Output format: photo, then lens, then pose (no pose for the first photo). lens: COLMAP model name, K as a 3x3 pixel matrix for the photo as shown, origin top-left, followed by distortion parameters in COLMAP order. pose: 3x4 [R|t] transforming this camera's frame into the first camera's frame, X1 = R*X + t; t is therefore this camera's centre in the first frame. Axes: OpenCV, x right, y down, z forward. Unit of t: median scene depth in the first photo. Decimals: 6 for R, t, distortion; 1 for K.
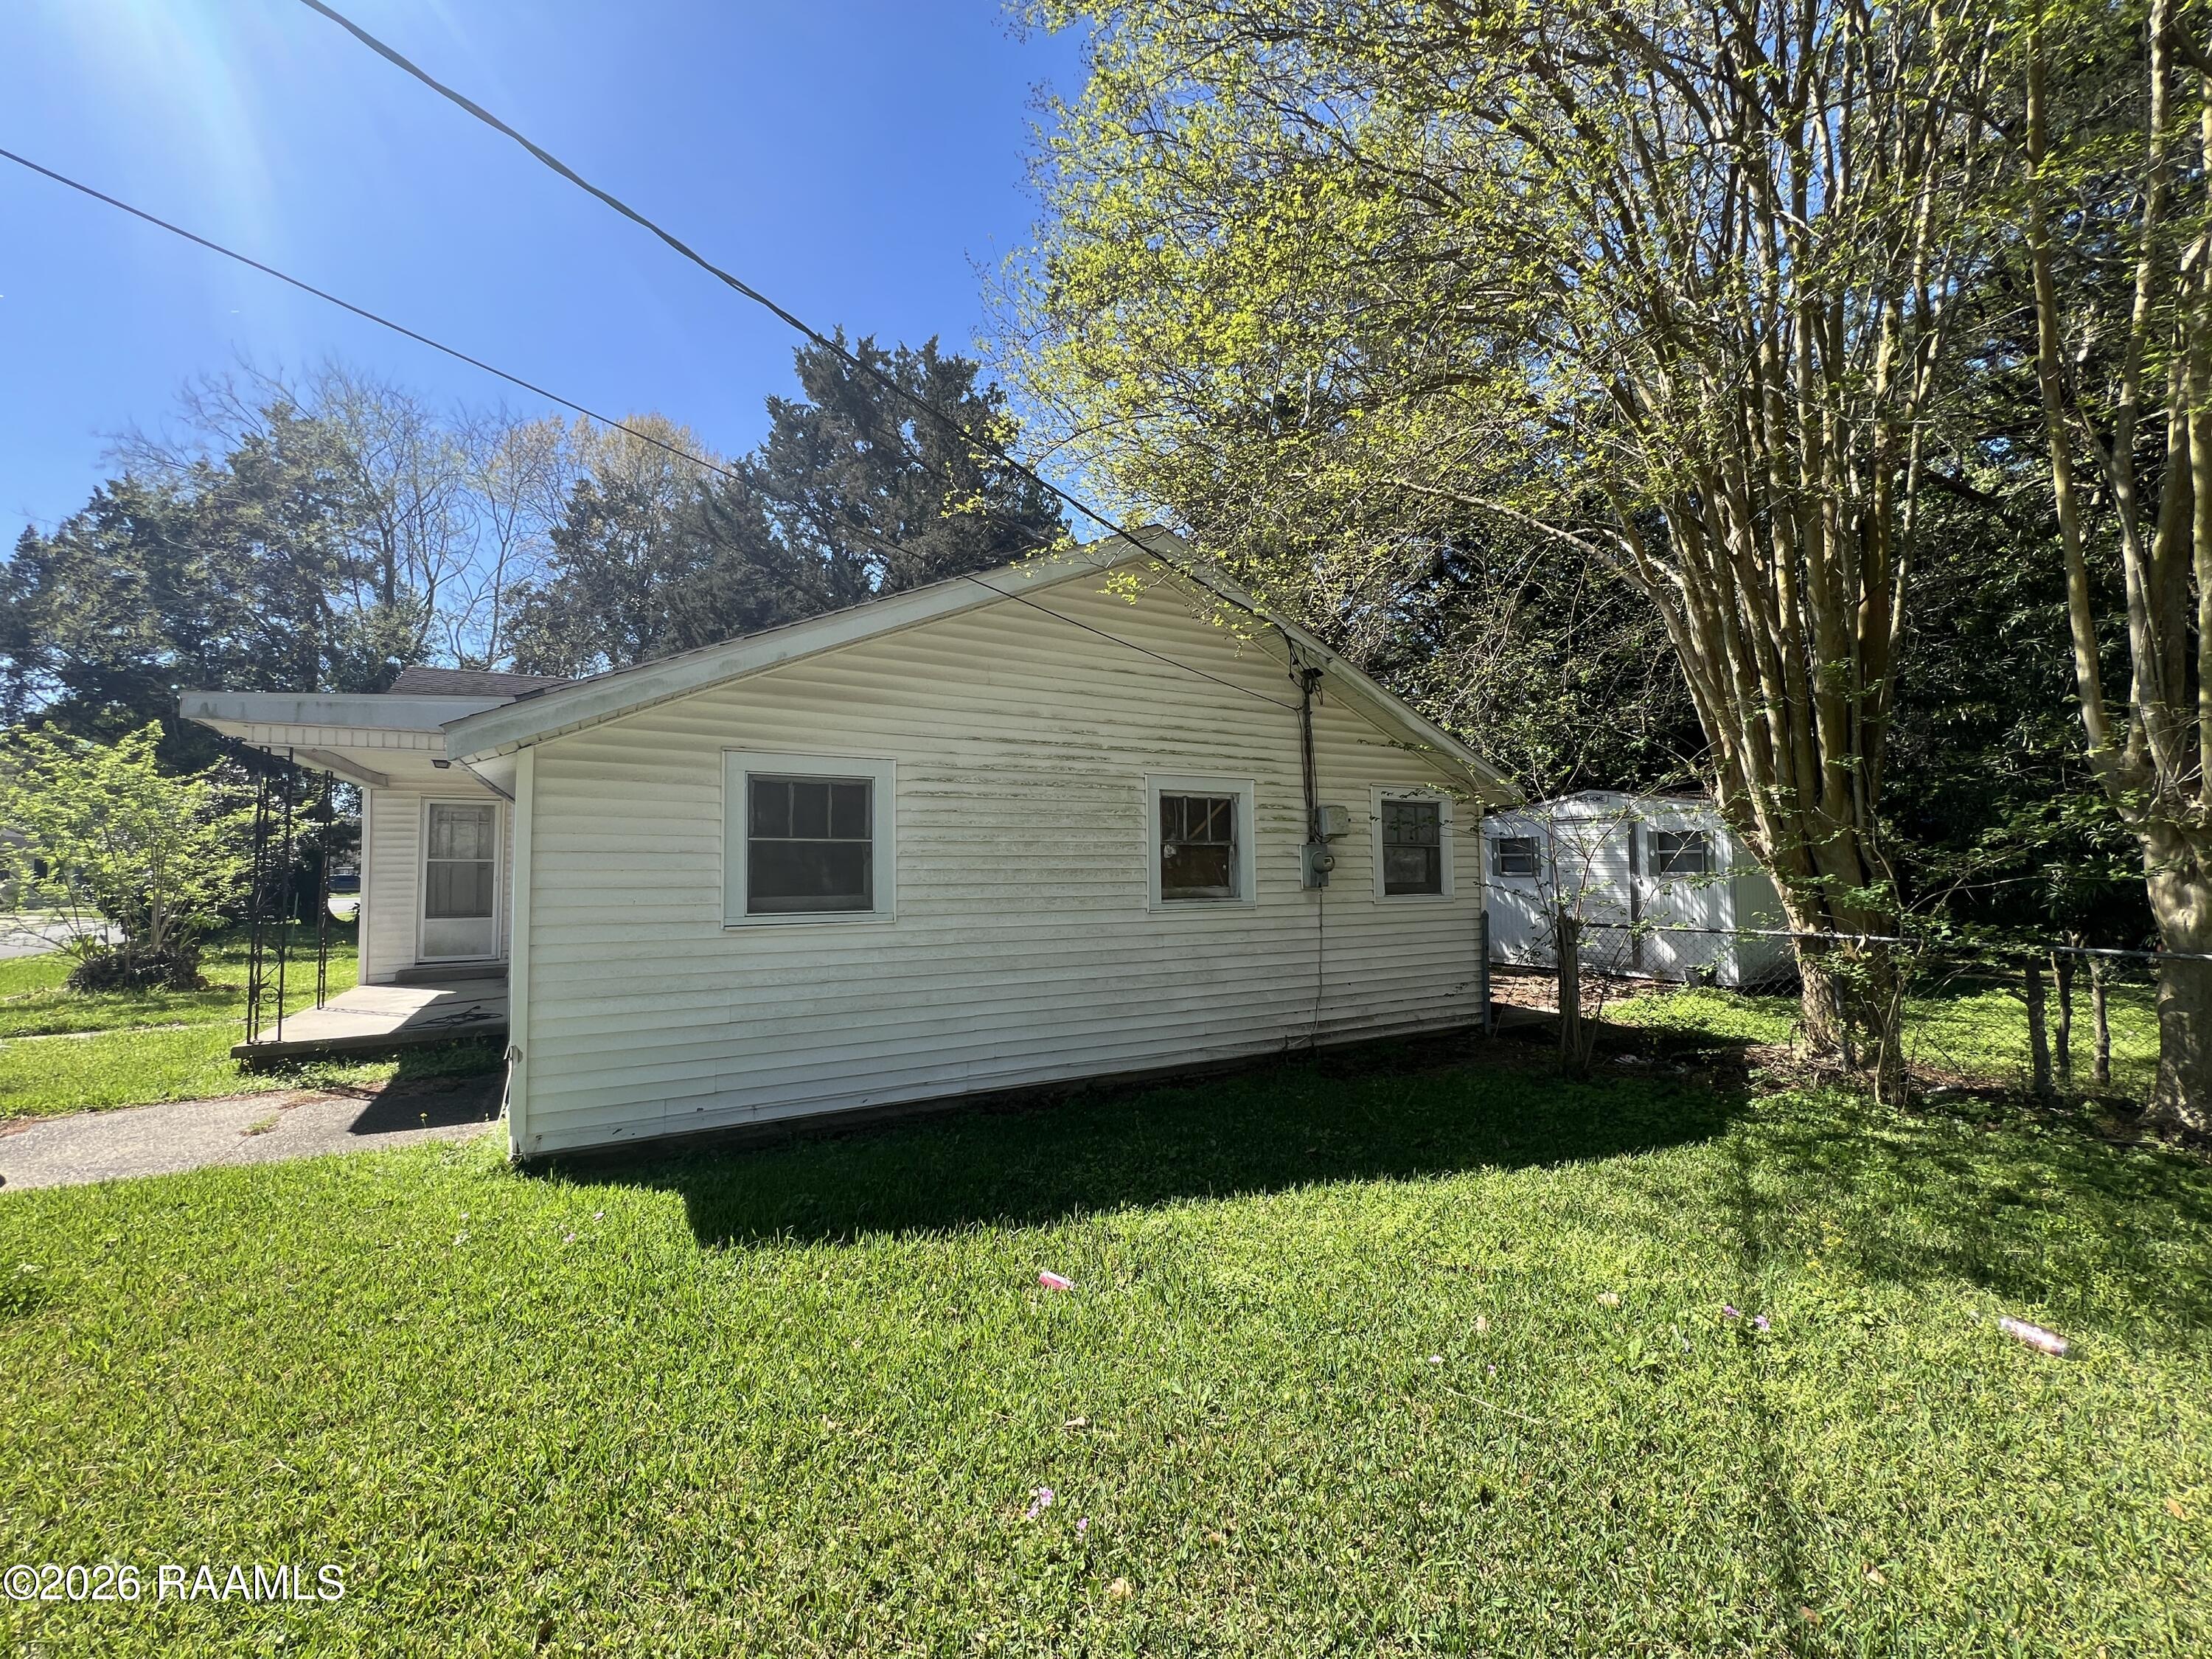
lens RADIAL K [[885.5, 0, 1110.9], [0, 885.5, 829.3], [0, 0, 1]] dist [-0.002987, 0.000562]
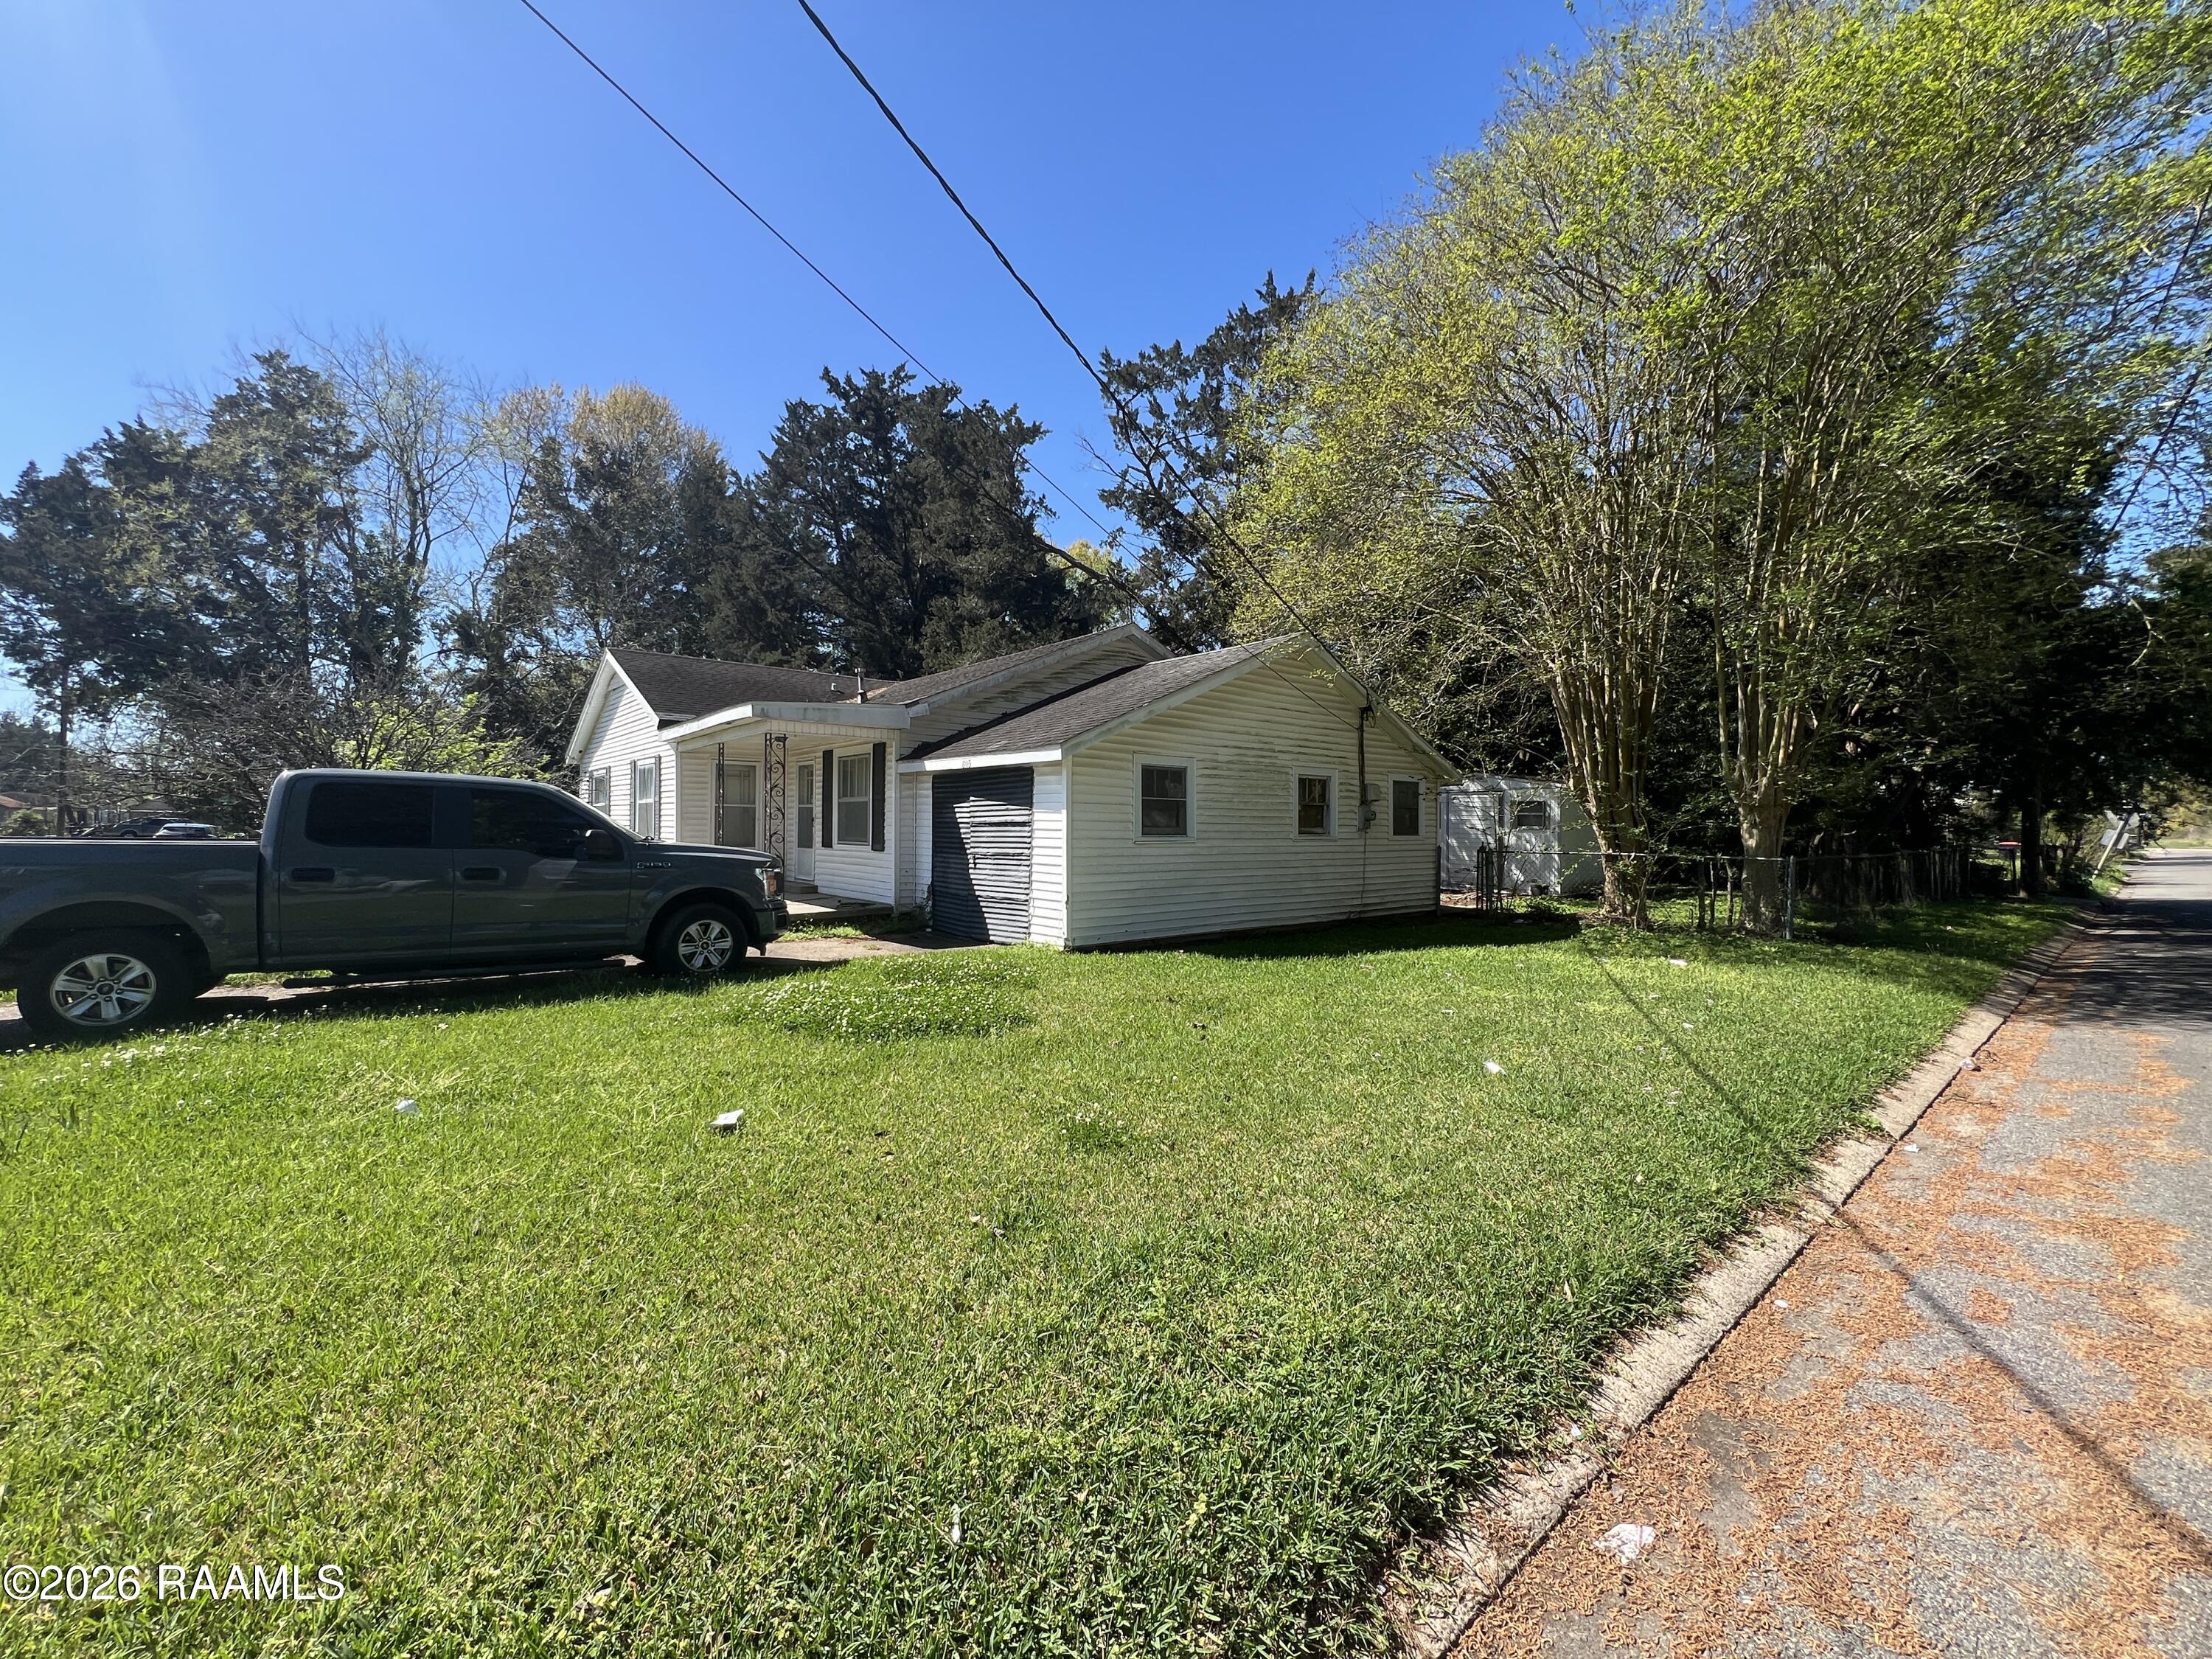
lens RADIAL K [[888.9, 0, 1102.0], [0, 888.9, 833.0], [0, 0, 1]] dist [-0.002666, 0.000132]
pose [[0.984222, 0.012374, 0.176505, -0.664988], [-0.021873, 0.998409, 0.051973, -0.009641], [-0.175581, -0.055013, 0.982927, -0.740469]]
